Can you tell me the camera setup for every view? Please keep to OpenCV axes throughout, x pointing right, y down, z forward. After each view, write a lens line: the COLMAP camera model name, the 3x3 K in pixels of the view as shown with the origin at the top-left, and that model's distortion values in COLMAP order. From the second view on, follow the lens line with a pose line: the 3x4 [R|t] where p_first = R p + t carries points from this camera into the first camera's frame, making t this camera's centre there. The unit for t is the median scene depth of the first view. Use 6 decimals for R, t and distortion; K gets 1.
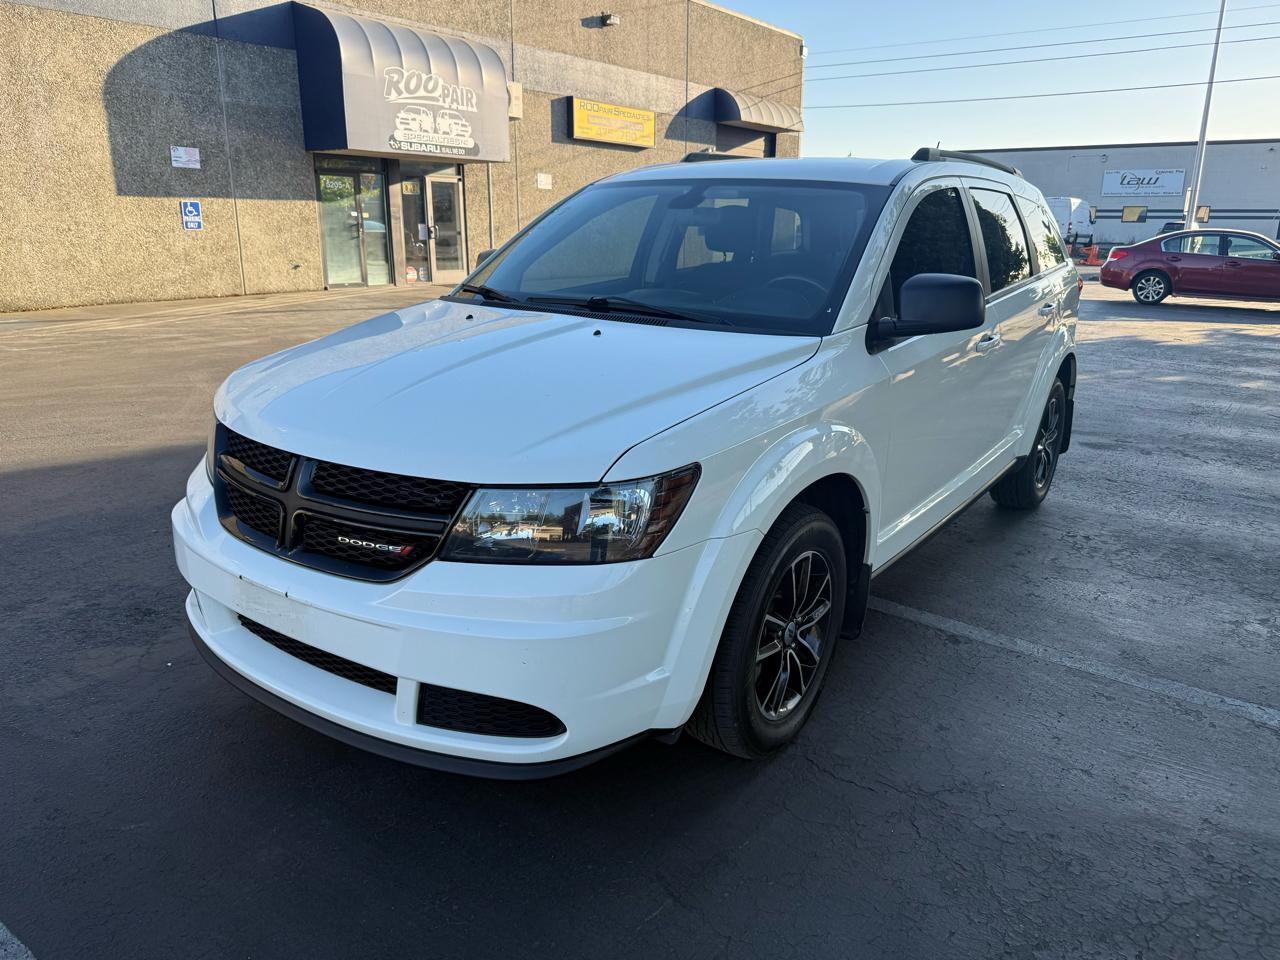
lens RADIAL K [[903.2, 0, 640.0], [0, 903.2, 480.0], [0, 0, 1]] dist [-0.012509, 0.001069]
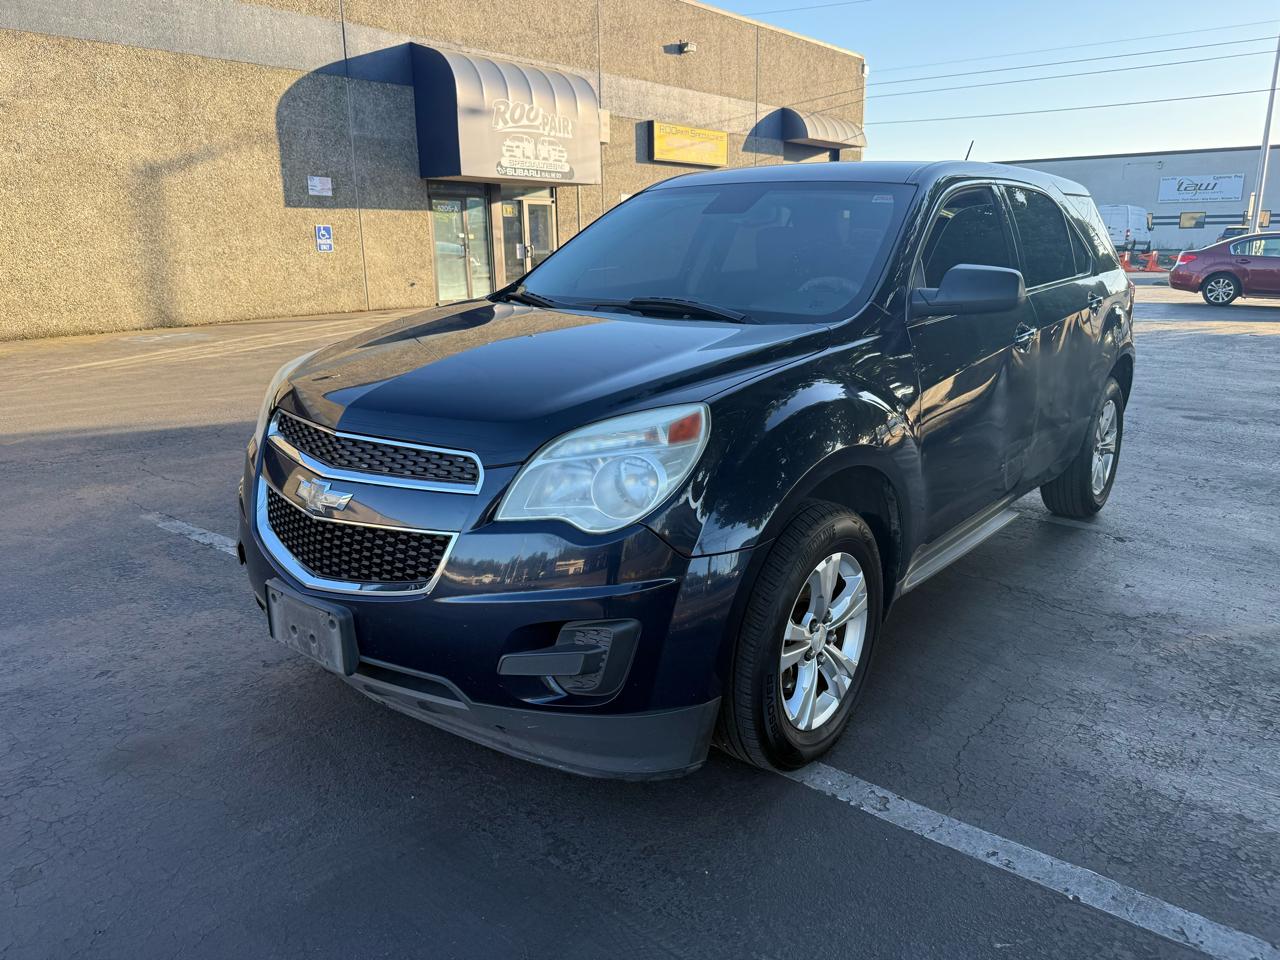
lens RADIAL K [[901.0, 0, 631.7], [0, 901.0, 486.9], [0, 0, 1]] dist [-0.004070, -0.005326]
pose [[0.998577, -0.006343, -0.052948, -0.056176], [0.005766, 0.999922, -0.011044, 0.021035], [0.053014, 0.010723, 0.998536, -0.067266]]
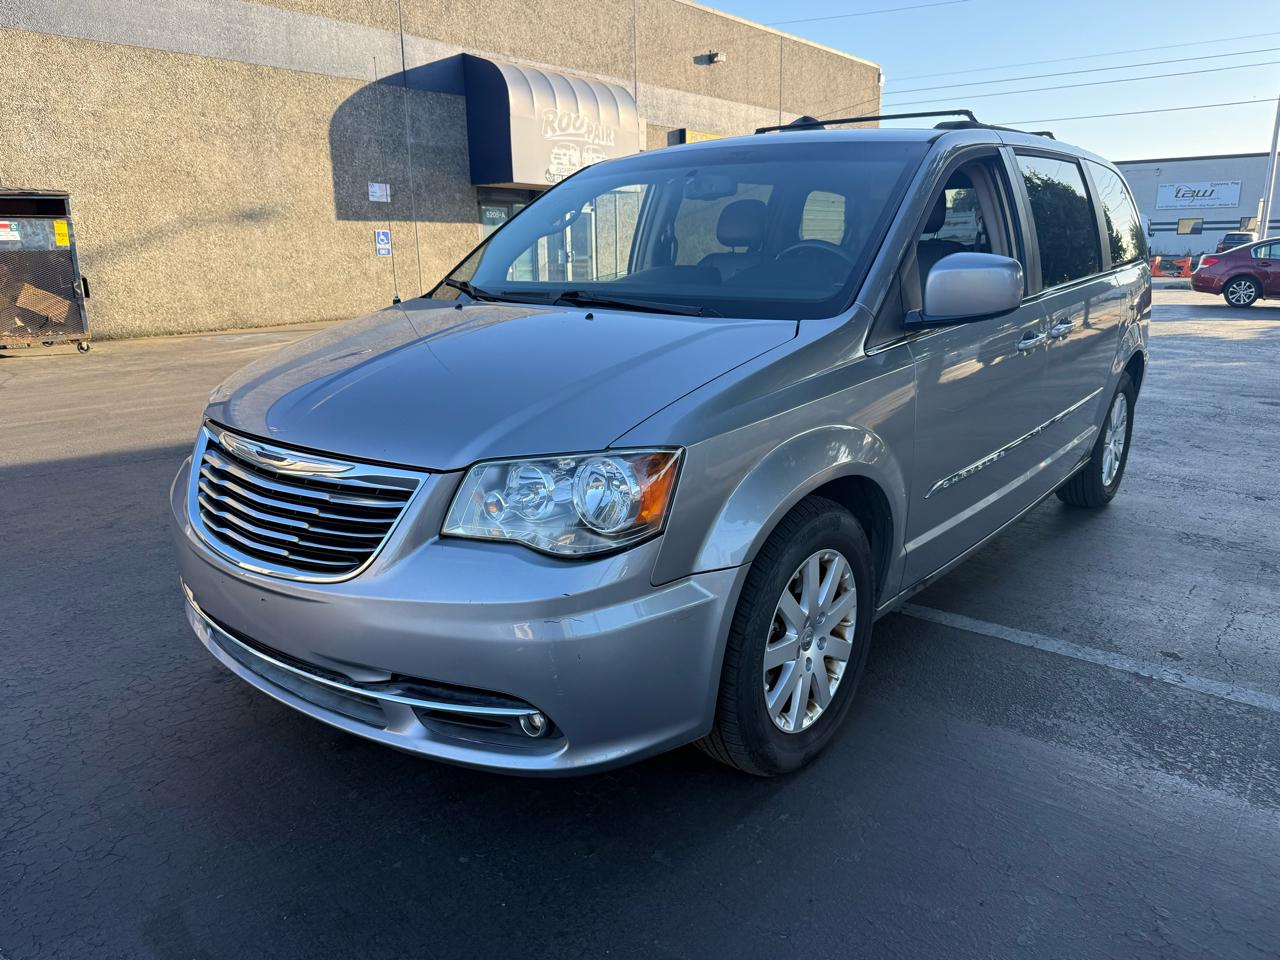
lens RADIAL K [[900.2, 0, 625.8], [0, 900.2, 493.6], [0, 0, 1]] dist [0.001951, -0.013581]
pose [[0.998902, -0.009643, -0.045836, -0.121324], [0.009105, 0.999887, -0.011940, 0.033664], [0.045946, 0.011510, 0.998878, -0.103686]]
